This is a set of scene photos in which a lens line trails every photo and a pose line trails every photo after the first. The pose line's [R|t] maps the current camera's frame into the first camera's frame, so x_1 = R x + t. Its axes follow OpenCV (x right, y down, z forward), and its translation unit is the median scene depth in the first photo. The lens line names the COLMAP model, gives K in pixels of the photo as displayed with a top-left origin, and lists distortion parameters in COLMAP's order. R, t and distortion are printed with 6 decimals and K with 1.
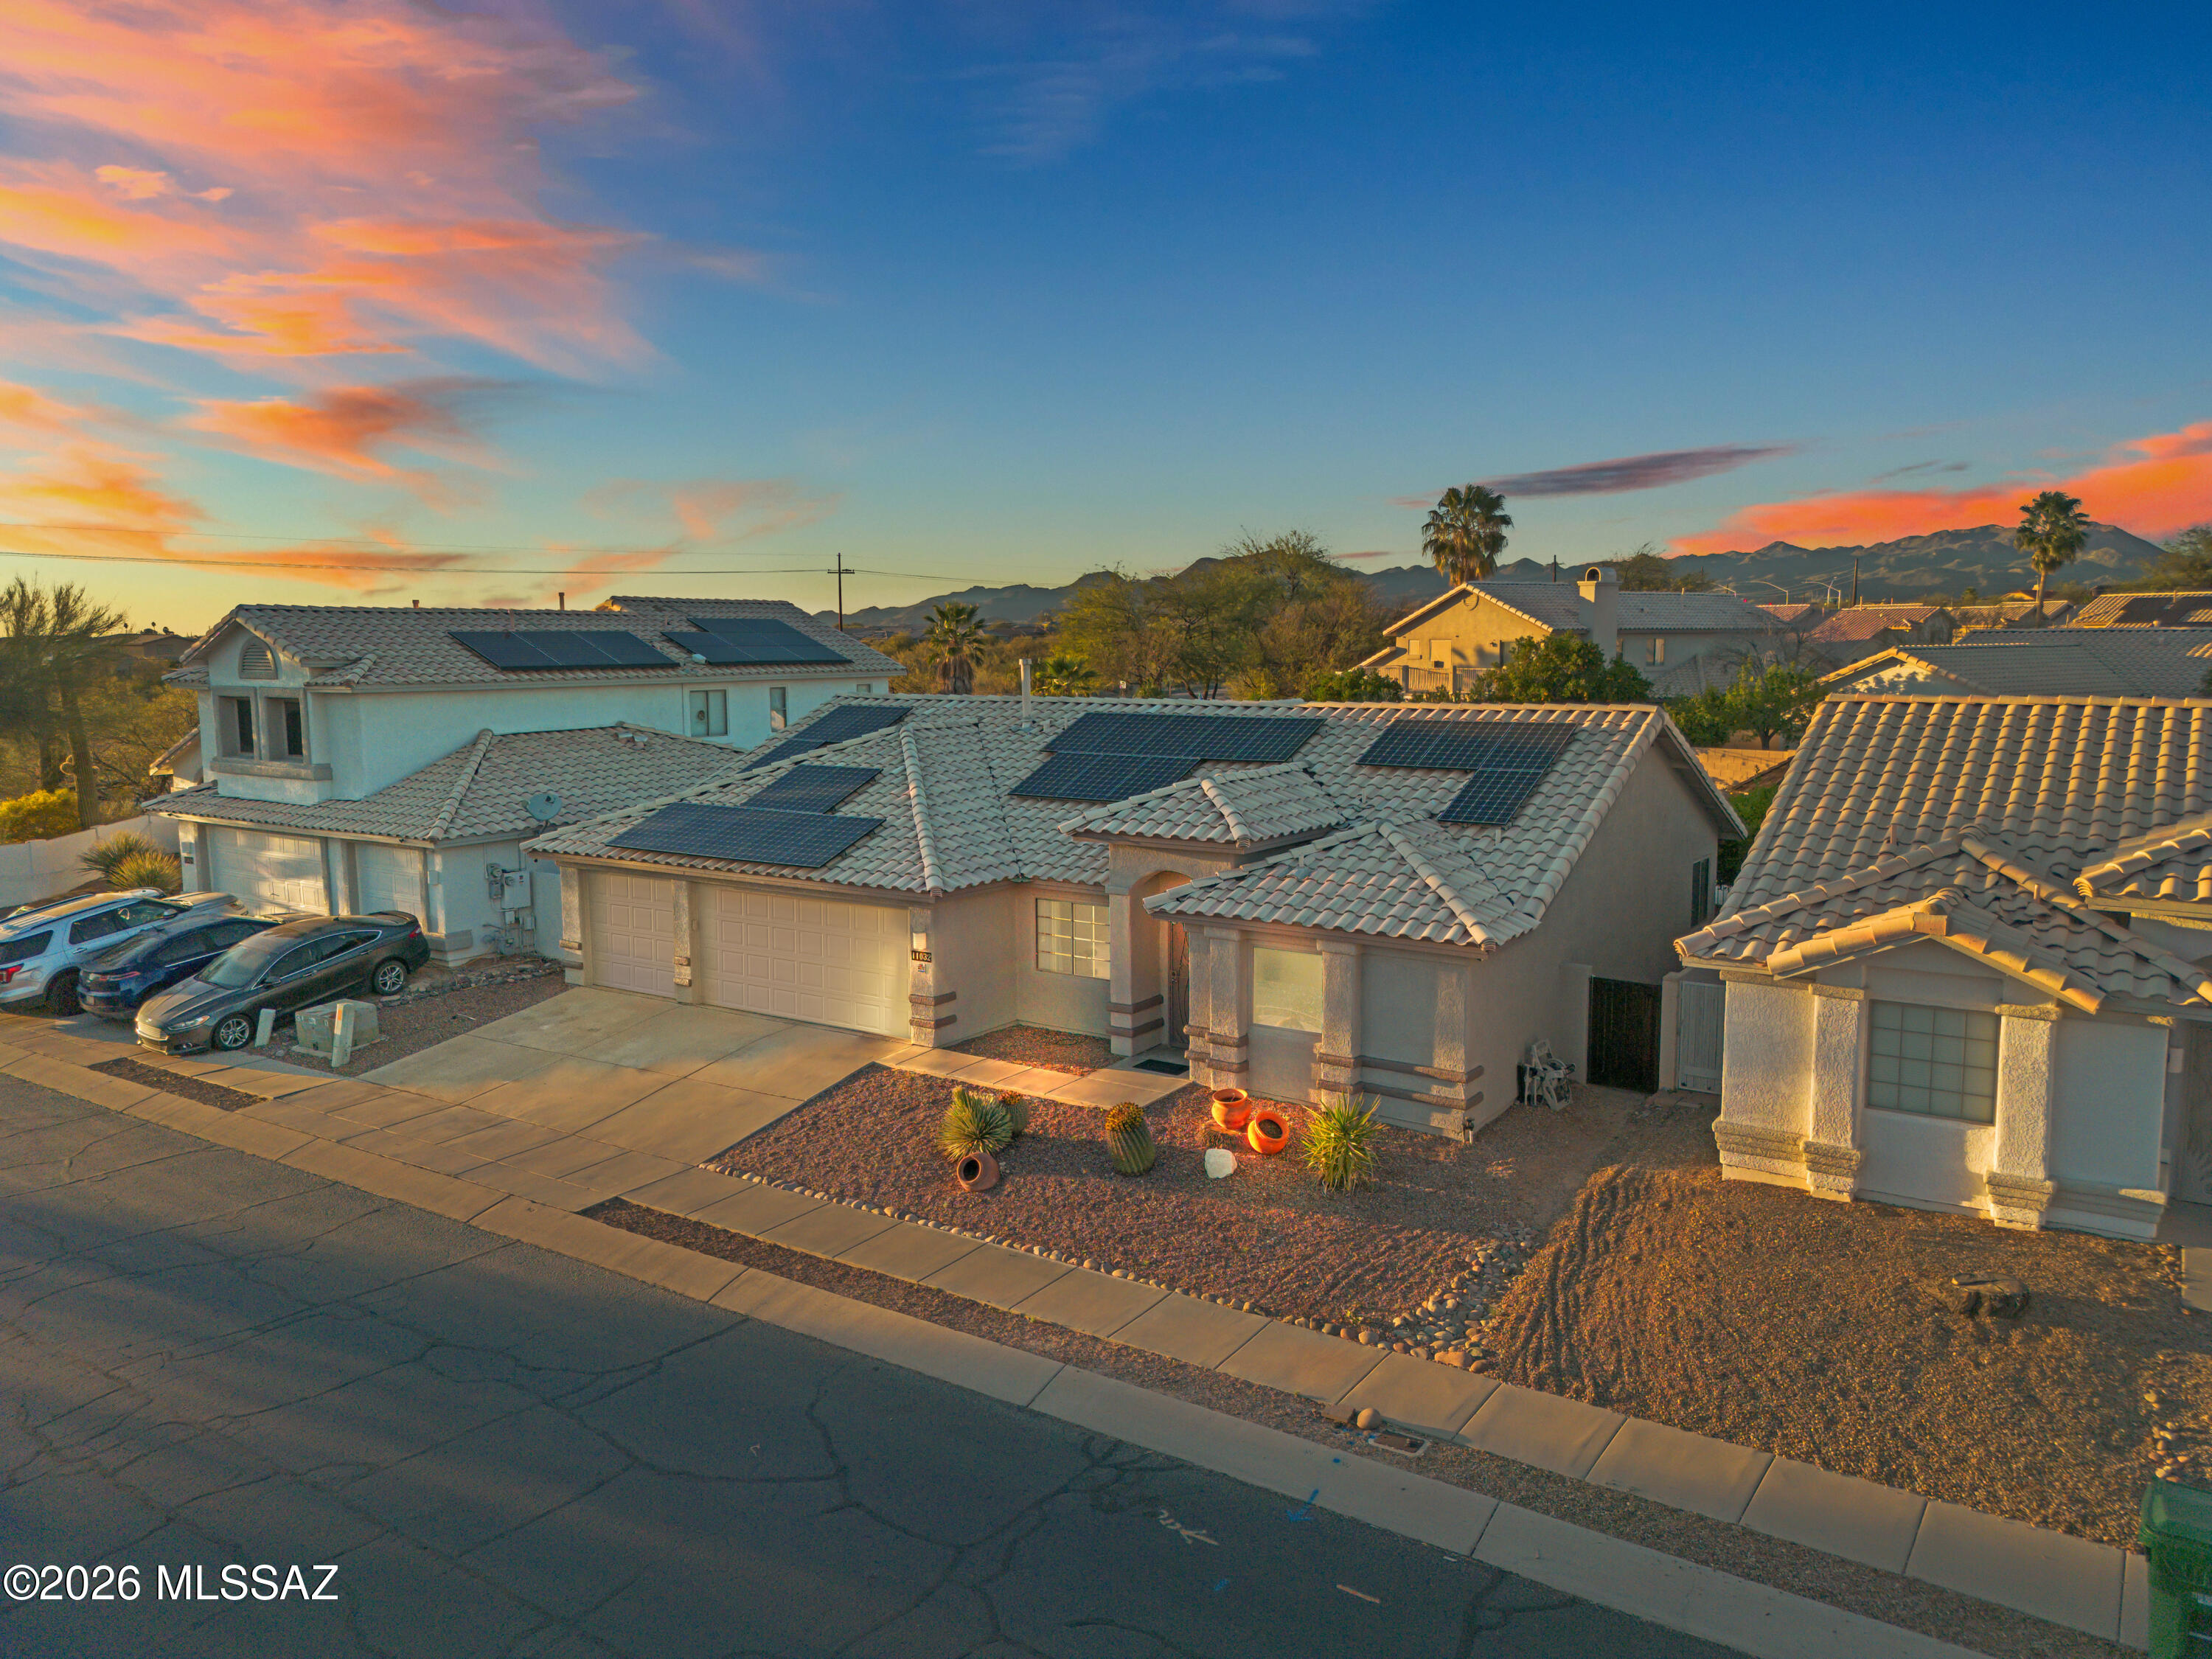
lens RADIAL K [[1552.0, 0, 1112.6], [0, 1552.0, 834.2], [0, 0, 1]] dist [0.079183, -0.077077]
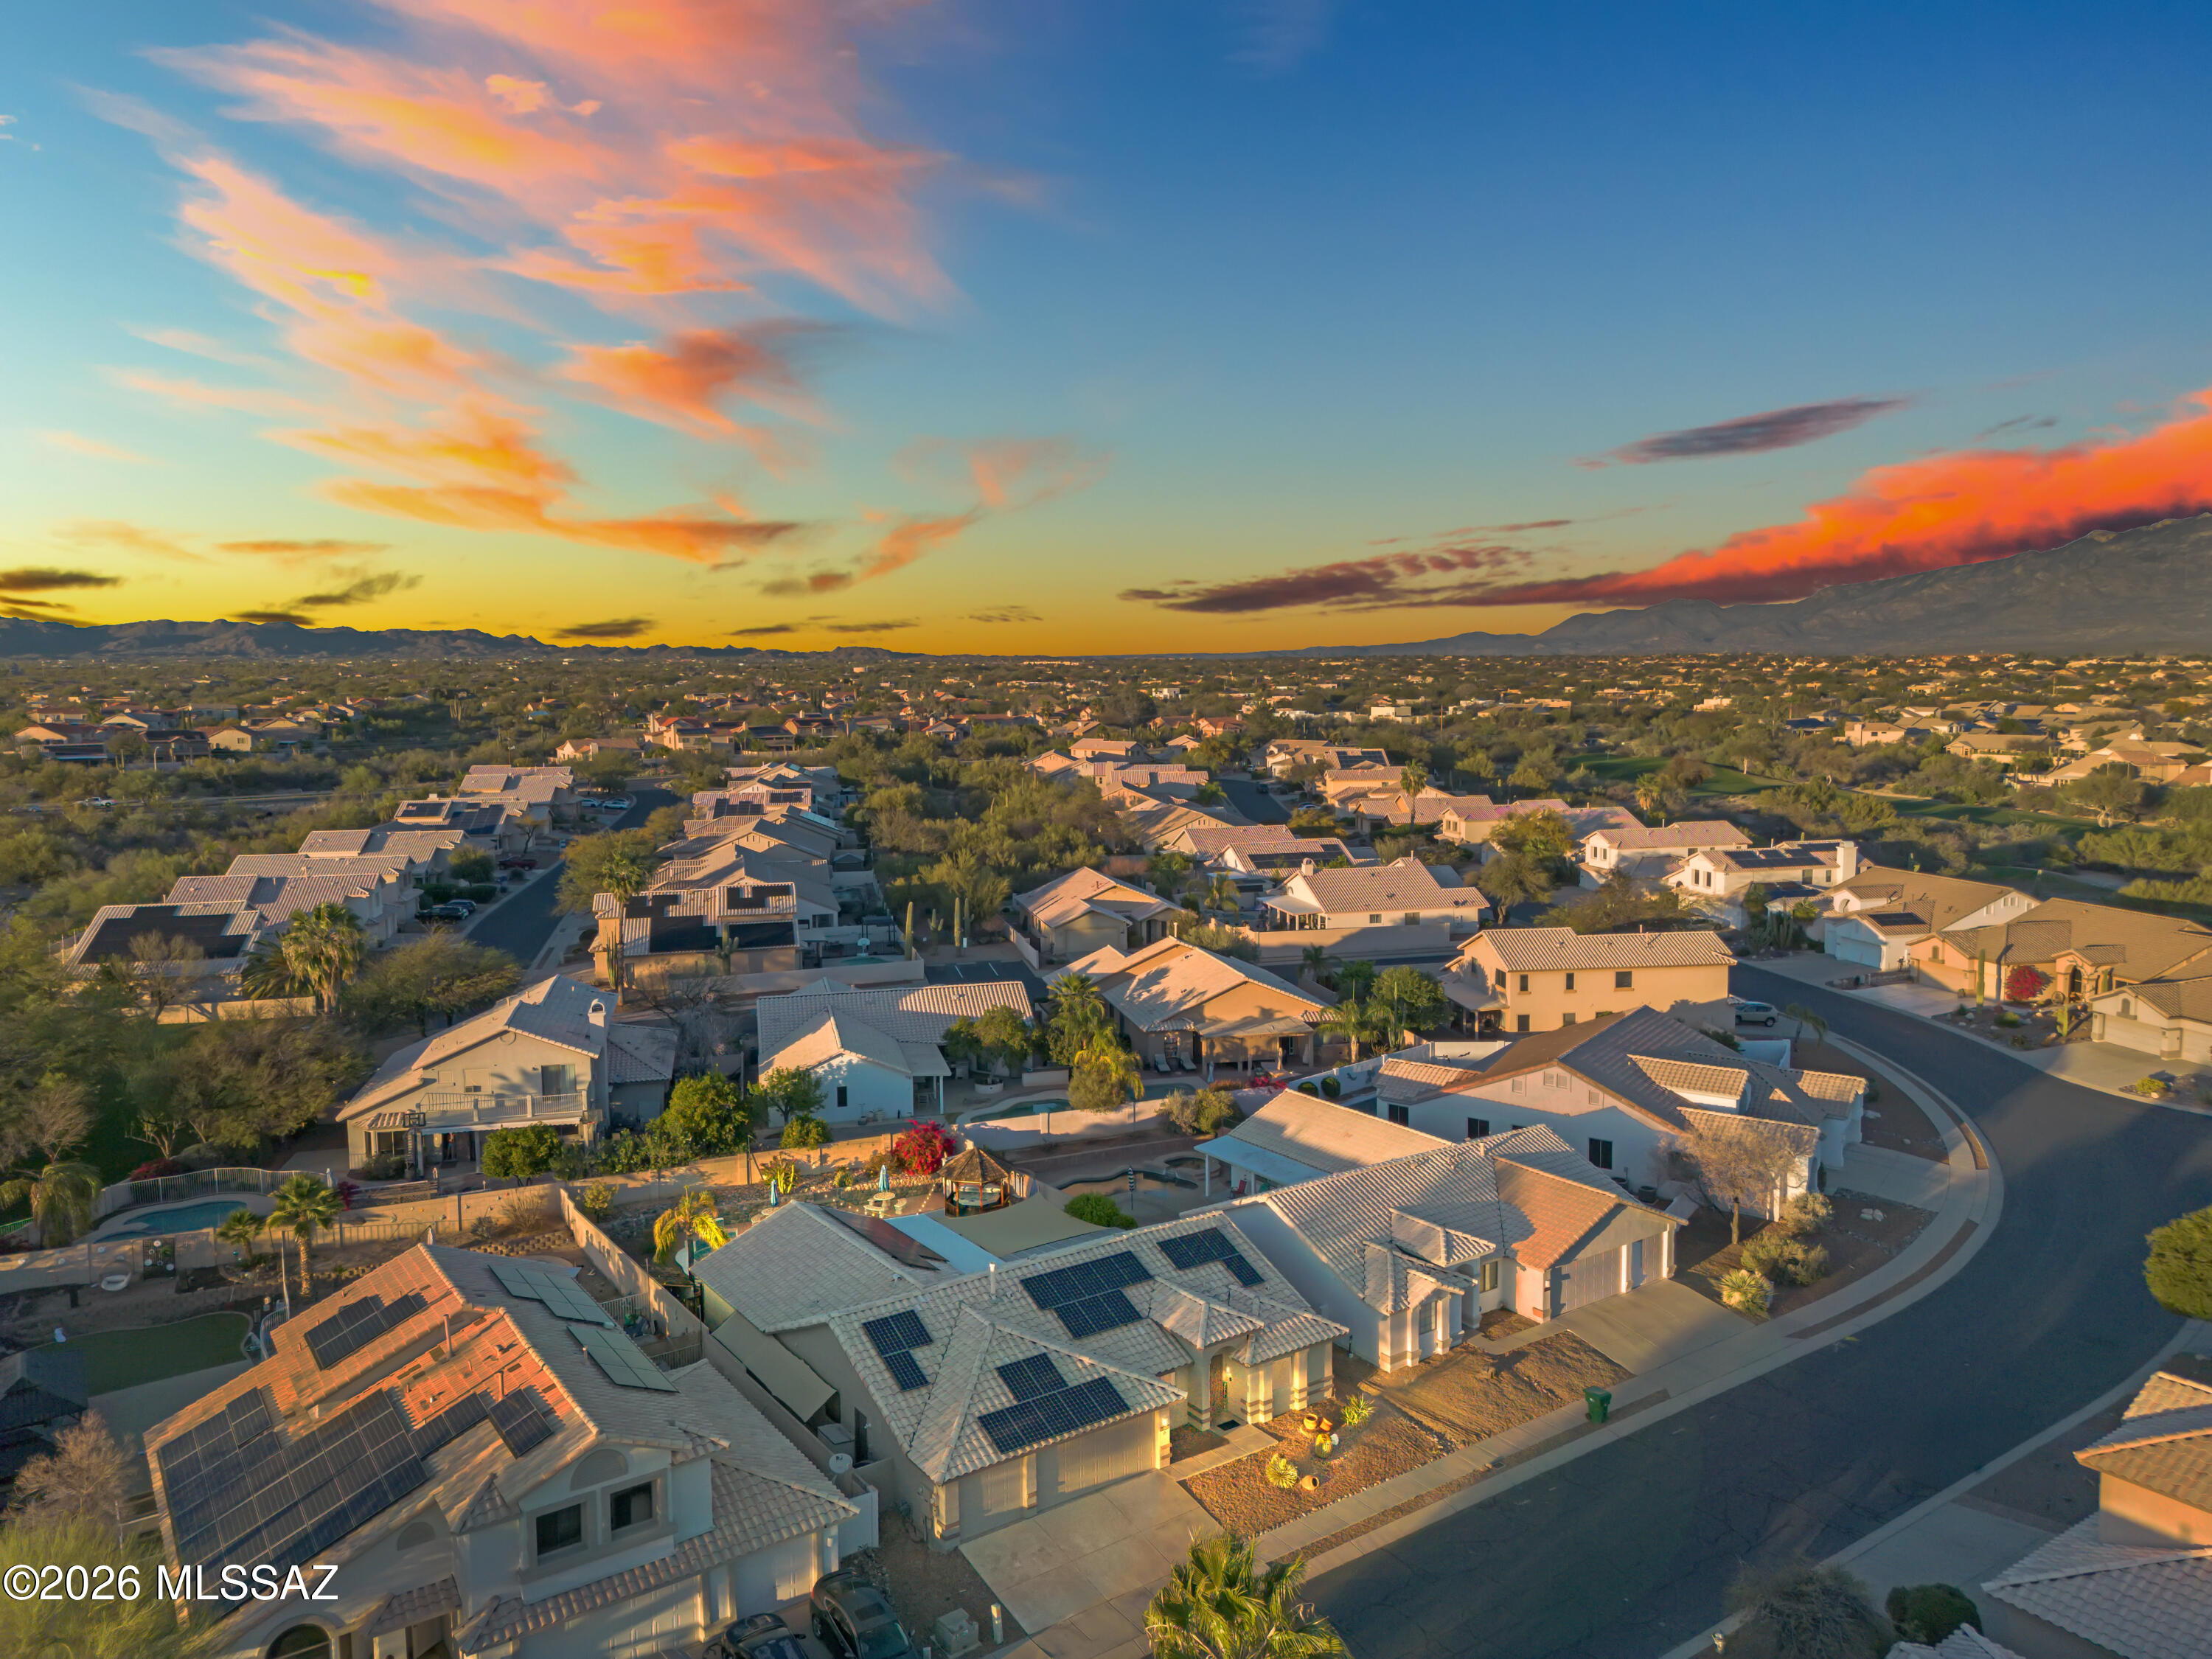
lens RADIAL K [[1542.2, 0, 1106.0], [0, 1542.2, 829.5], [0, 0, 1]] dist [0.074887, -0.078885]
pose [[0.354115, -0.090623, 0.930801, -2.171996], [0.122931, 0.991168, 0.049732, -0.903121], [-0.927087, 0.096814, 0.362128, 0.169497]]
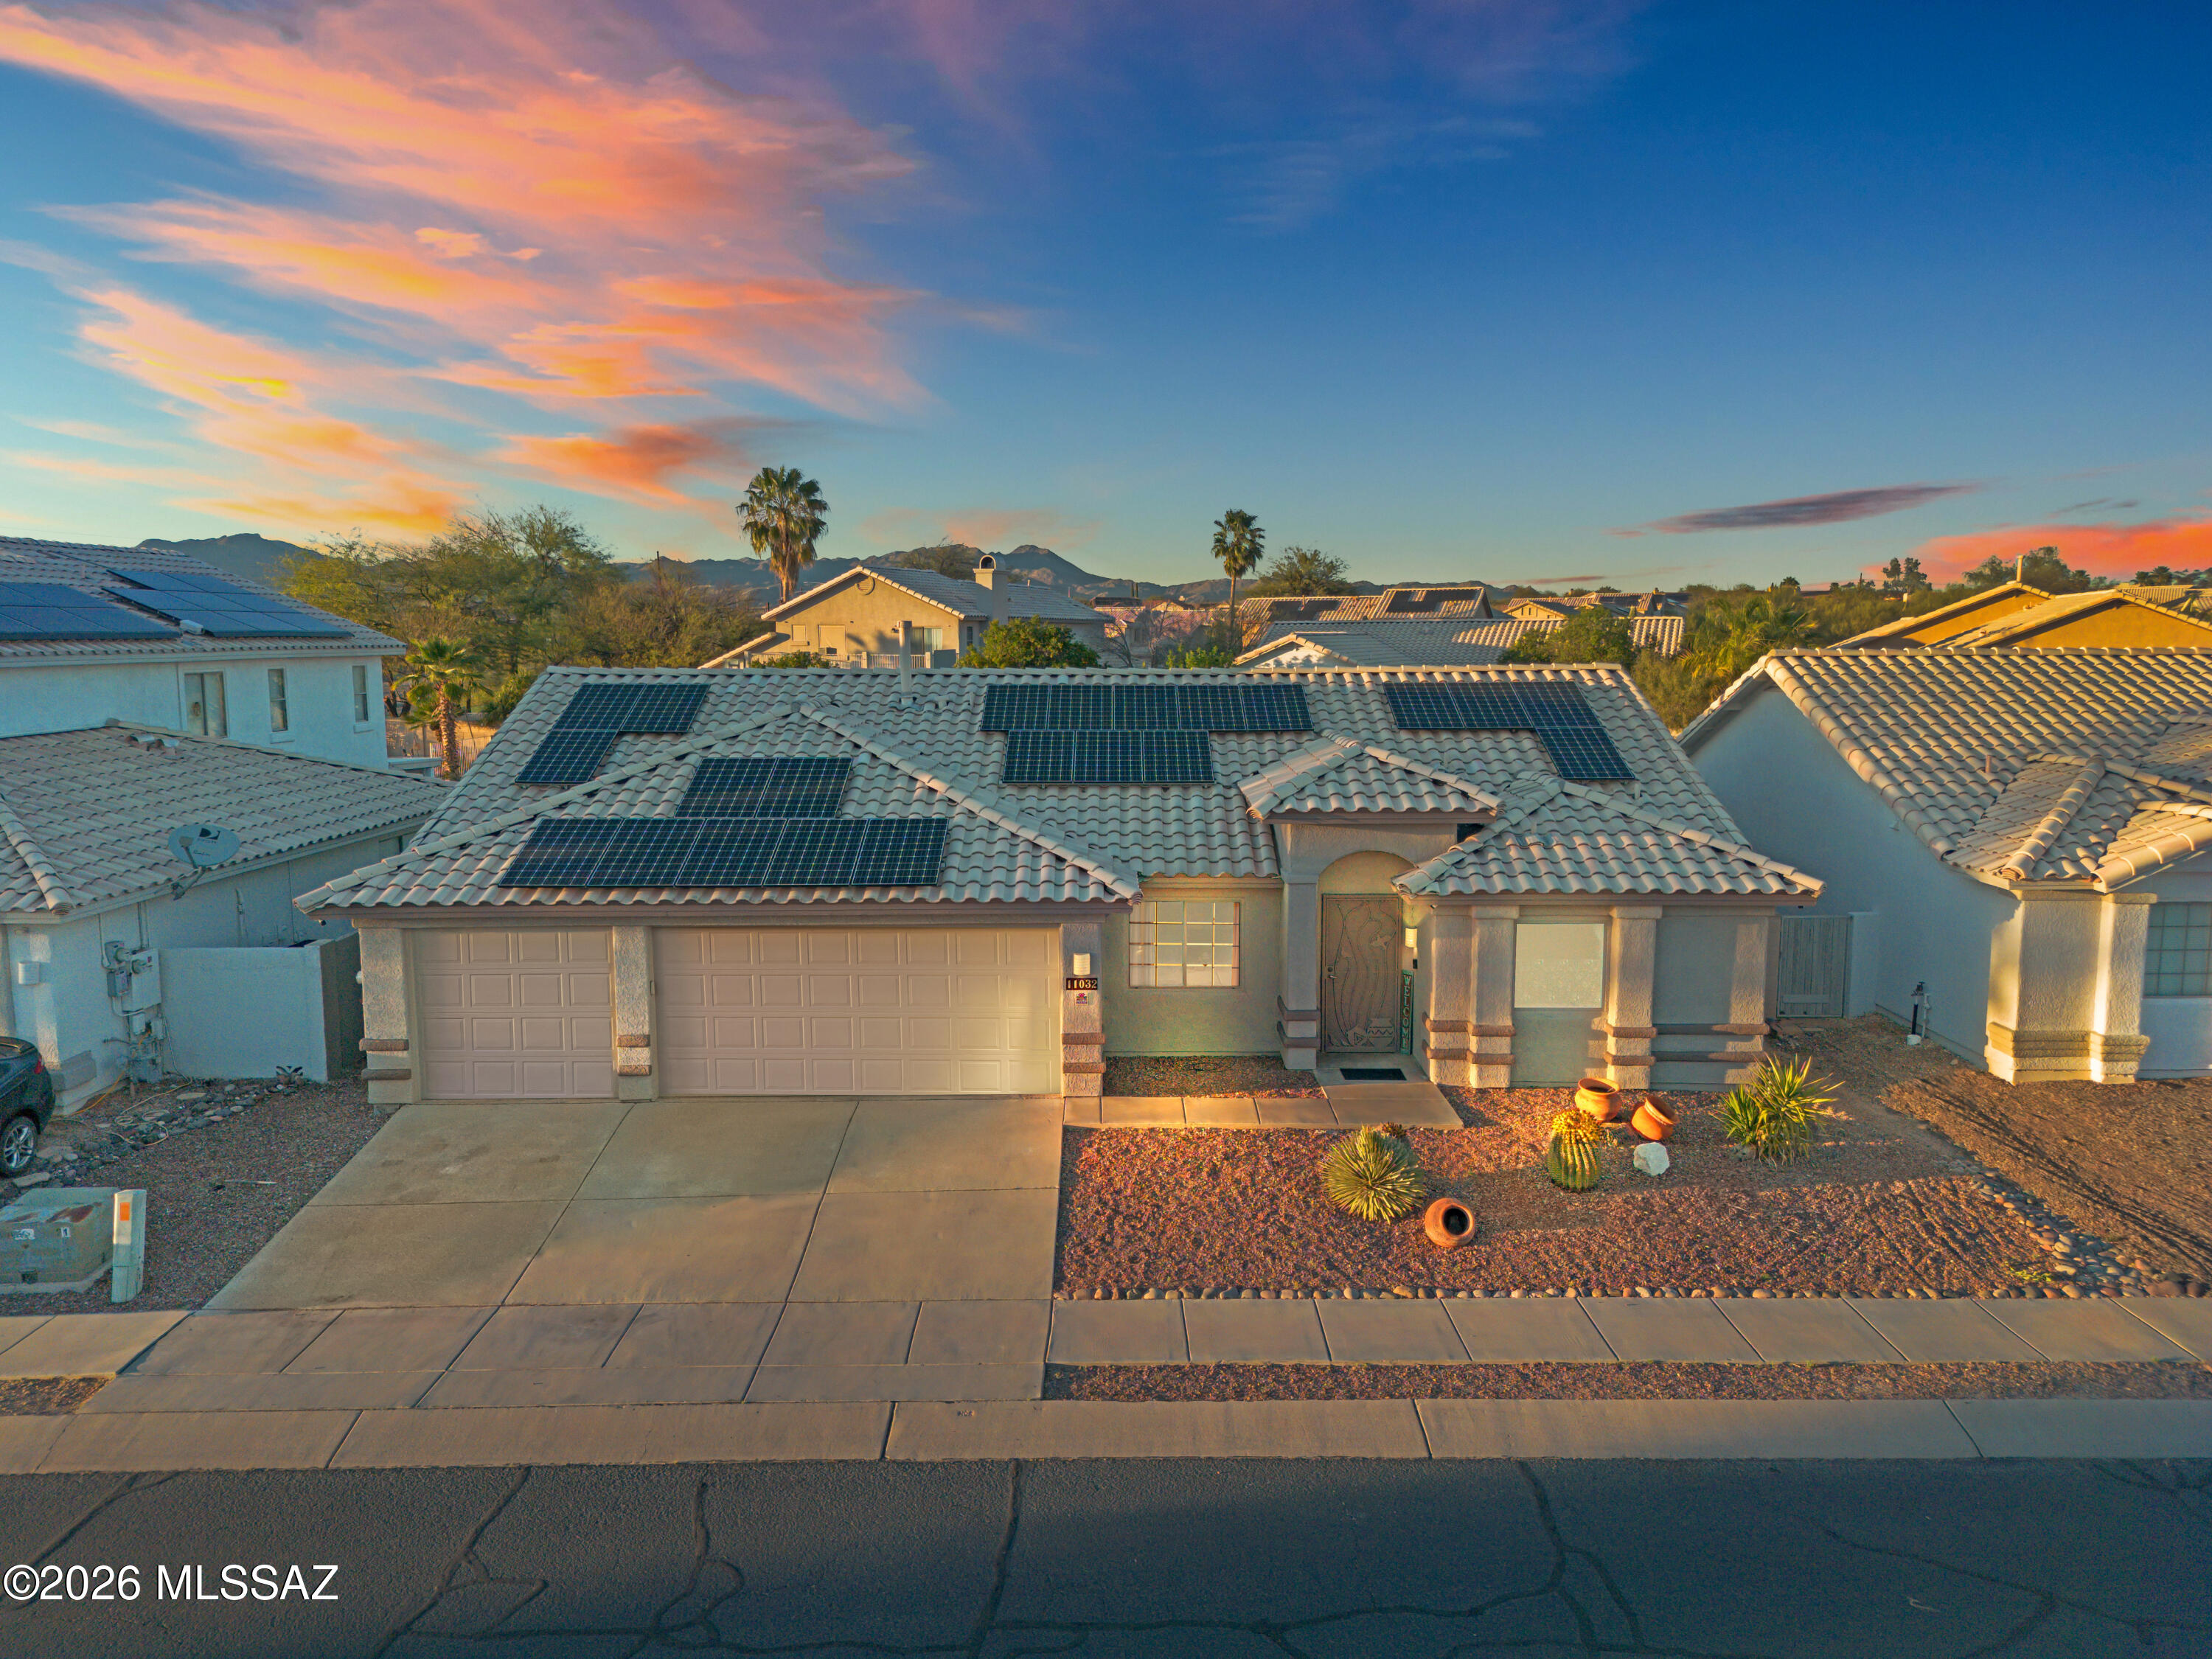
lens RADIAL K [[1552.0, 0, 1112.6], [0, 1552.0, 834.2], [0, 0, 1]] dist [0.079183, -0.077077]
pose [[0.826100, -0.067199, 0.559502, -0.544640], [0.067513, 0.997515, 0.020125, -0.012794], [-0.559464, 0.021148, 0.828585, 0.328413]]
